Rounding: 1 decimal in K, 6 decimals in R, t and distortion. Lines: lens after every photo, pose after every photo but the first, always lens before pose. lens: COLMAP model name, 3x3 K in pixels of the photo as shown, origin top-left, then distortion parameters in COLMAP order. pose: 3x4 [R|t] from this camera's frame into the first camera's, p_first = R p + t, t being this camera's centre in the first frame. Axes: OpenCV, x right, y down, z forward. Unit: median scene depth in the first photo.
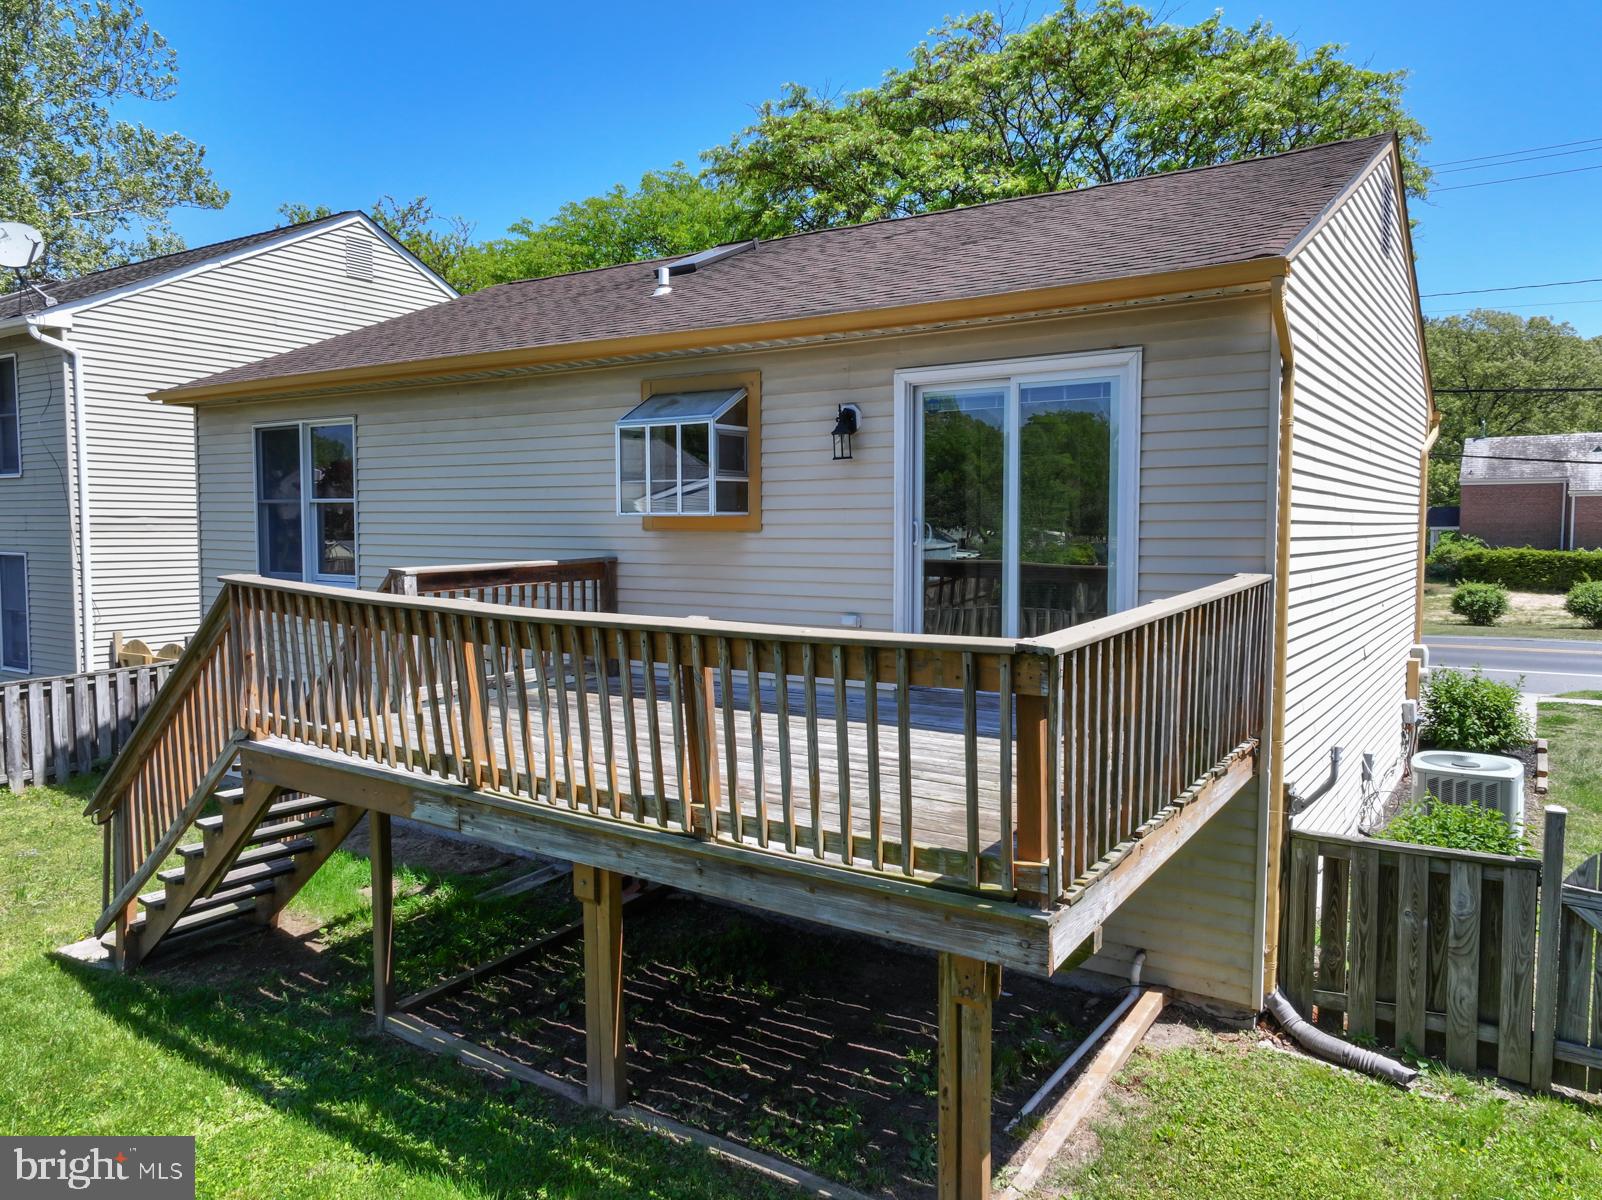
lens RADIAL K [[1121.6, 0, 801.0], [0, 1121.6, 600.0], [0, 0, 1]] dist [0.003547, -0.001436]
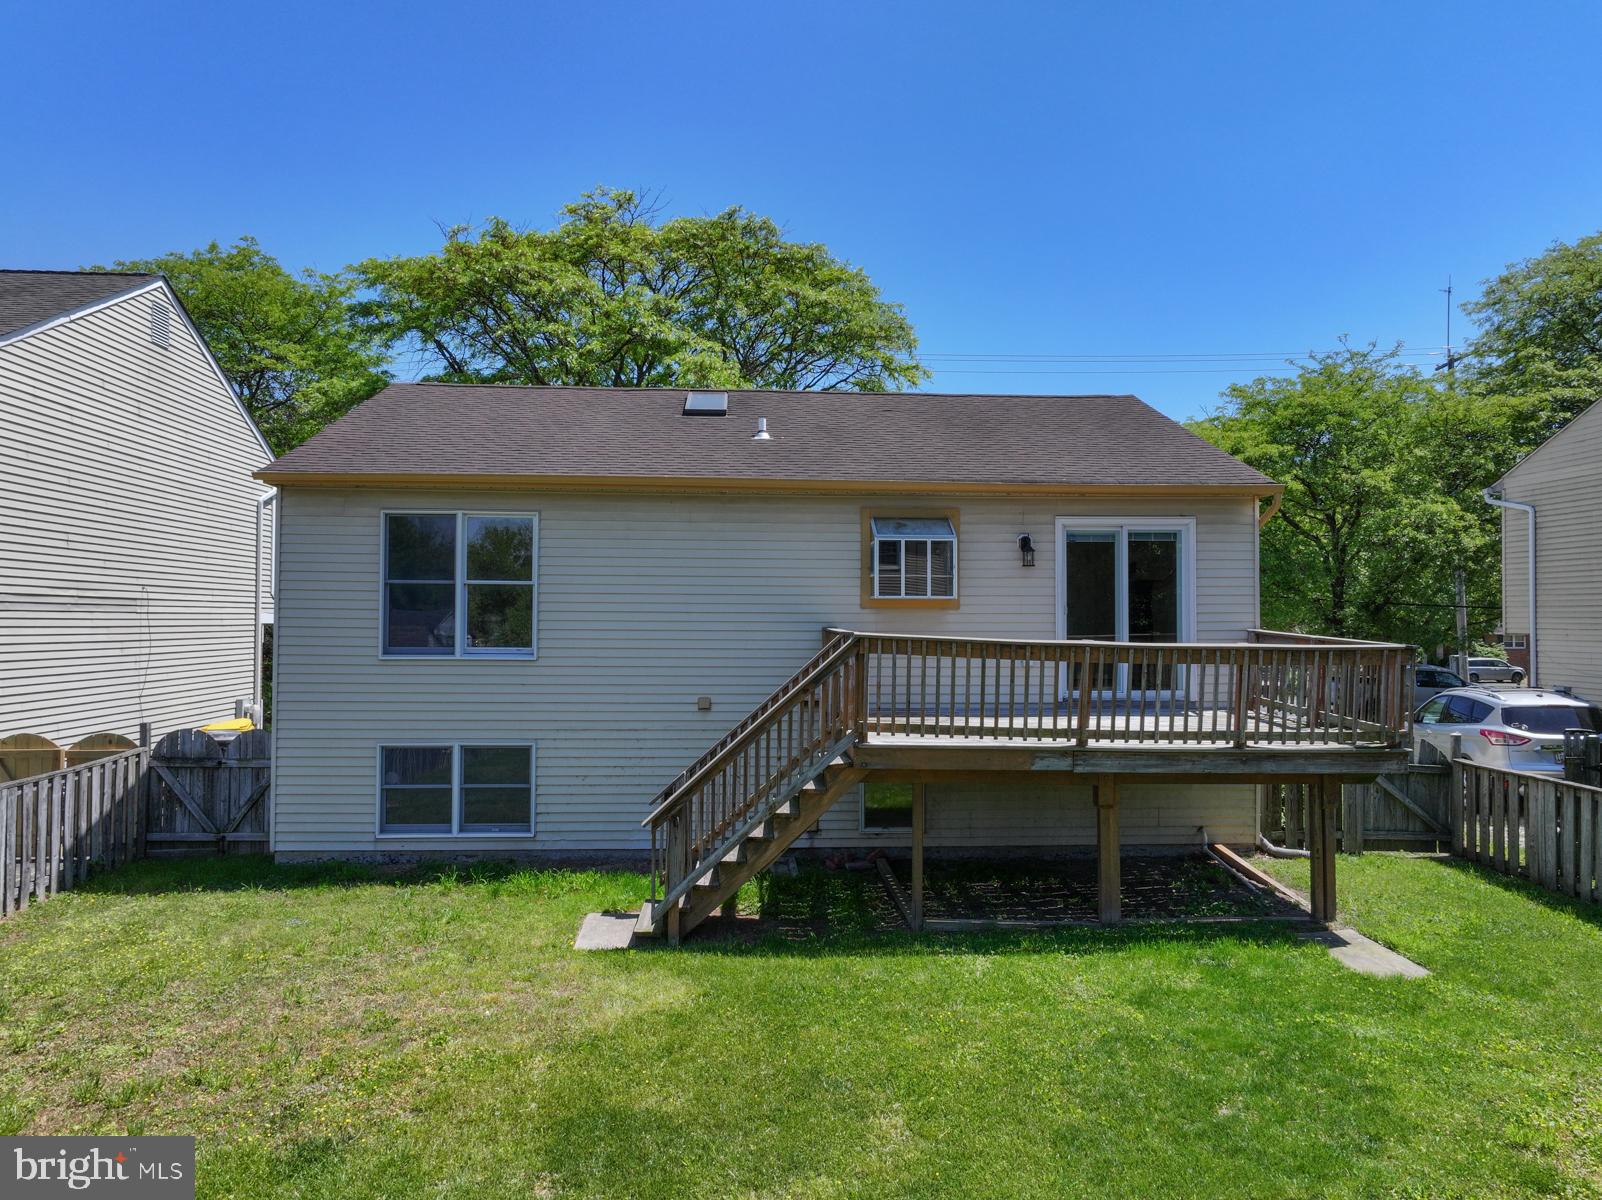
lens RADIAL K [[1121.6, 0, 801.0], [0, 1121.6, 600.0], [0, 0, 1]] dist [0.003547, -0.001436]
pose [[0.802477, 0.010565, 0.596589, -1.138111], [0.036988, 0.997040, -0.067409, 0.024673], [-0.595535, 0.076161, 0.799711, -0.133190]]
